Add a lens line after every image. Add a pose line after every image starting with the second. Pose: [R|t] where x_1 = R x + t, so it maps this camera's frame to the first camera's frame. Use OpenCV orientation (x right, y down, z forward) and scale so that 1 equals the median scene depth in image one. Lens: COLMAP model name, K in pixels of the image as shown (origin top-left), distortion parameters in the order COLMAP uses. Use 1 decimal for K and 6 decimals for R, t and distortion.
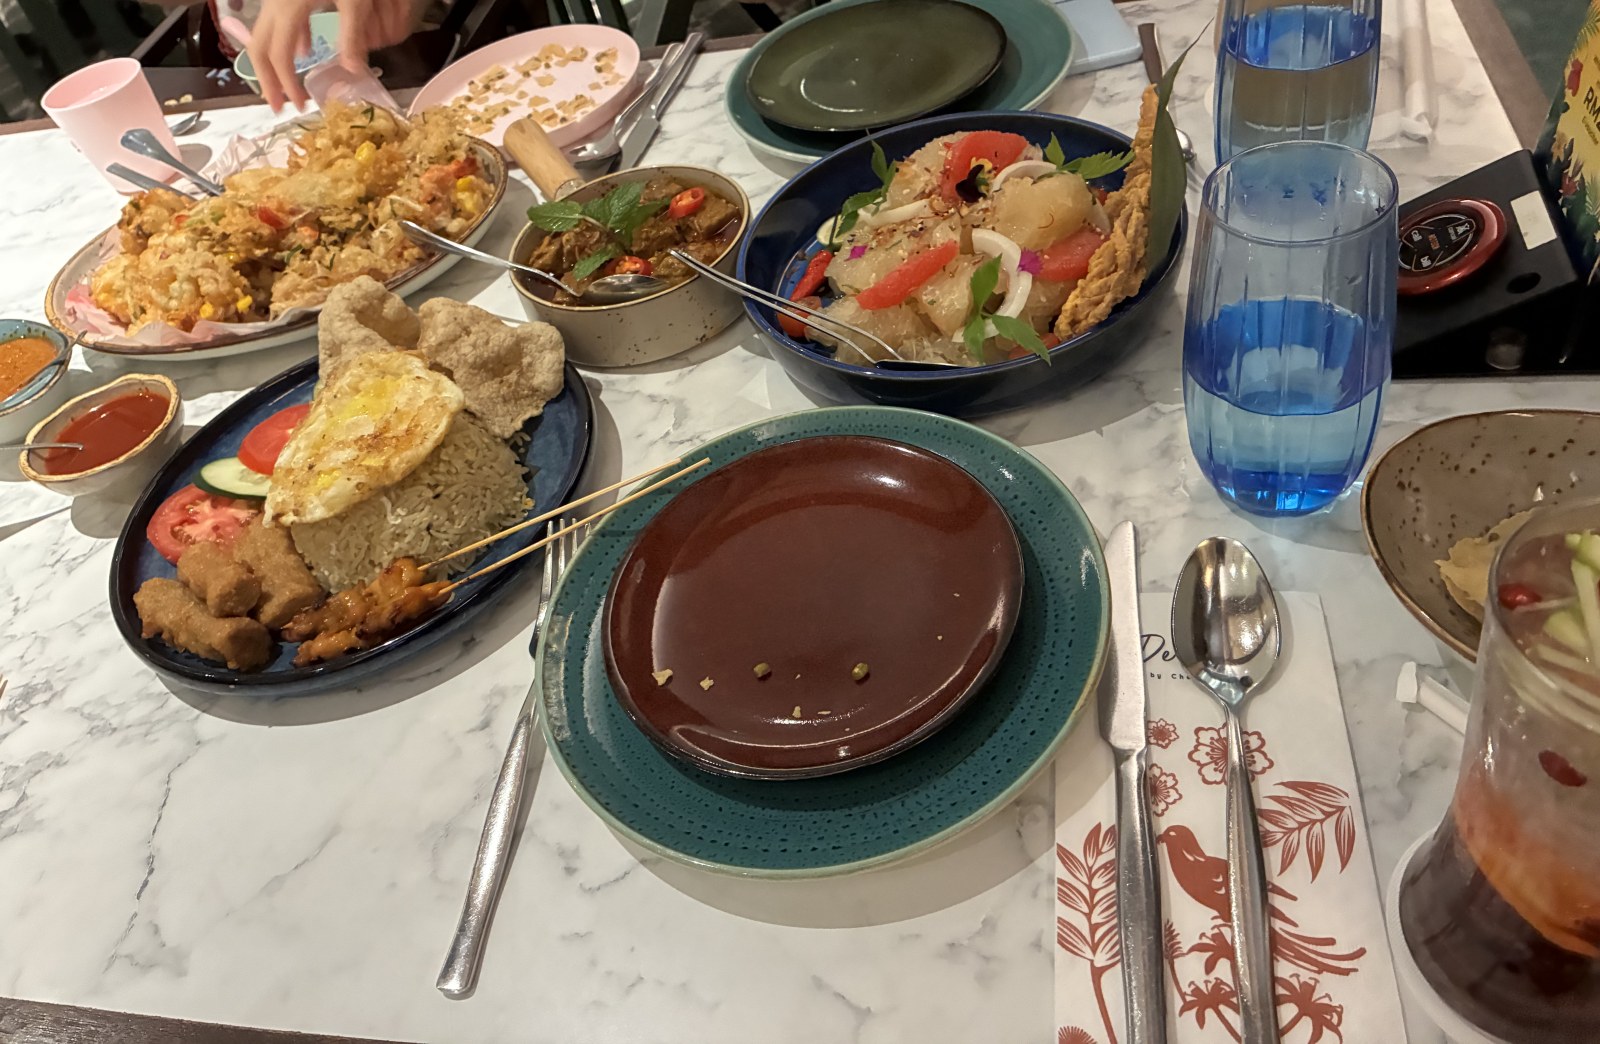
lens RADIAL K [[1252.2, 0, 797.8], [0, 1252.2, 429.7], [0, 0, 1]] dist [0.017745, 0.005033]
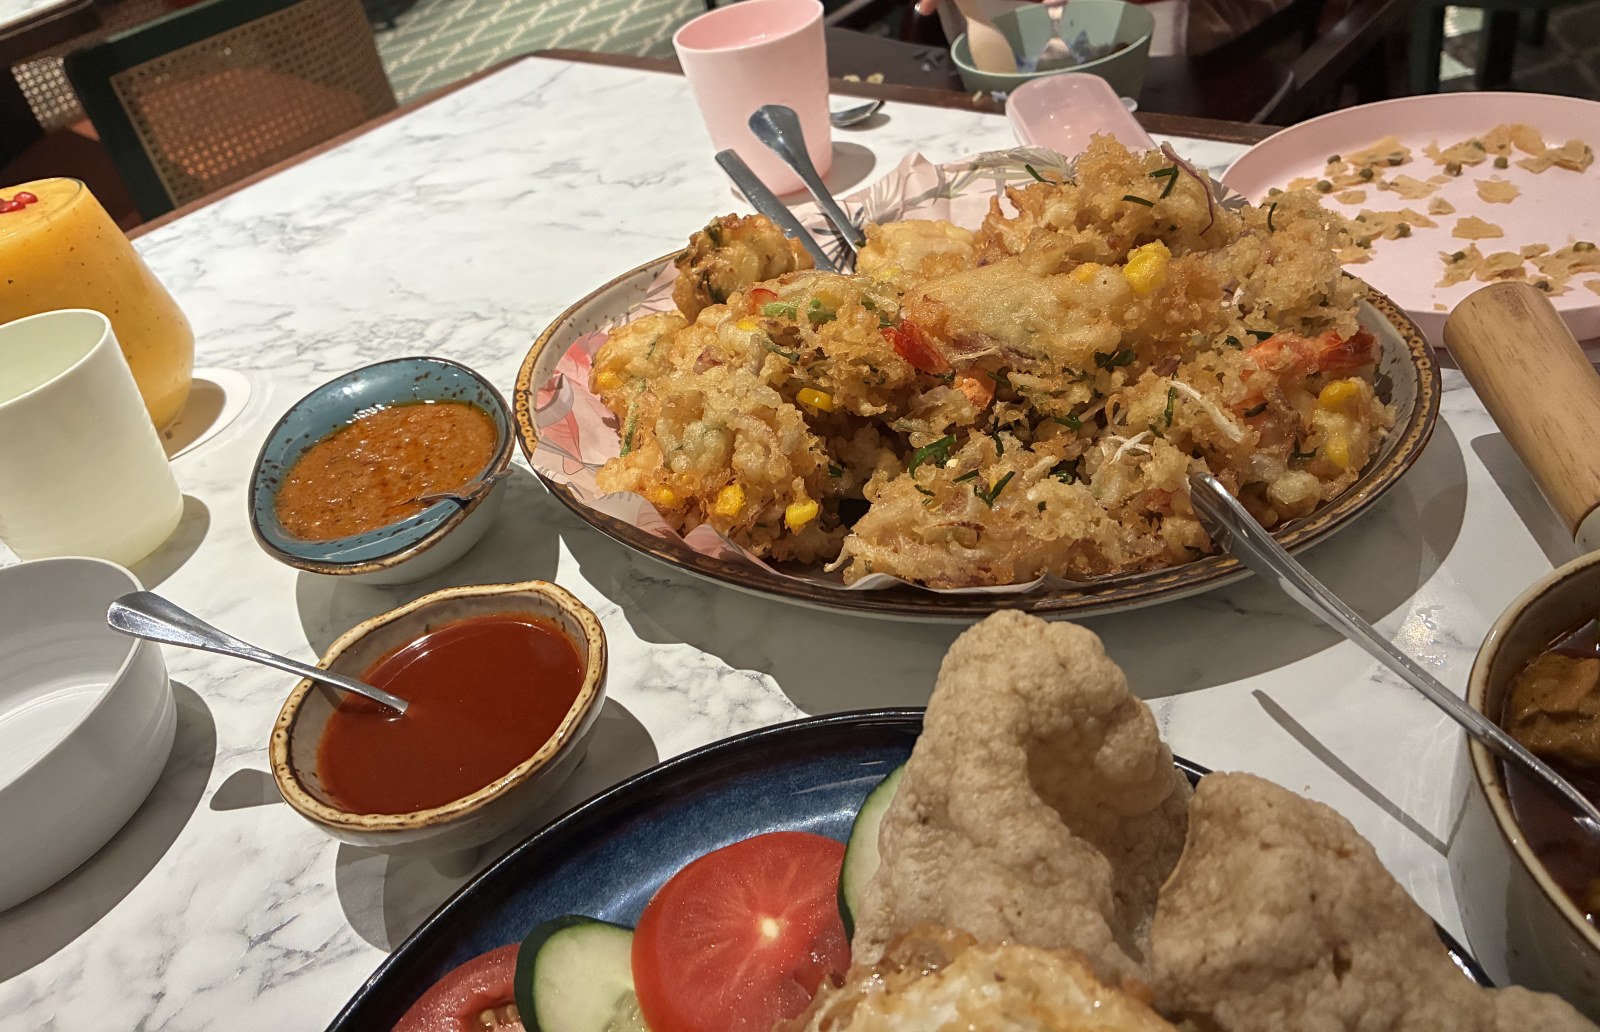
lens RADIAL K [[1223.8, 0, 805.8], [0, 1223.8, 456.7], [0, 0, 1]] dist [0.074354, -0.102178]
pose [[0.849001, 0.343568, -0.401445, -0.240892], [-0.347348, 0.935414, 0.065962, -0.138419], [0.398180, 0.083439, 0.913505, 0.533158]]
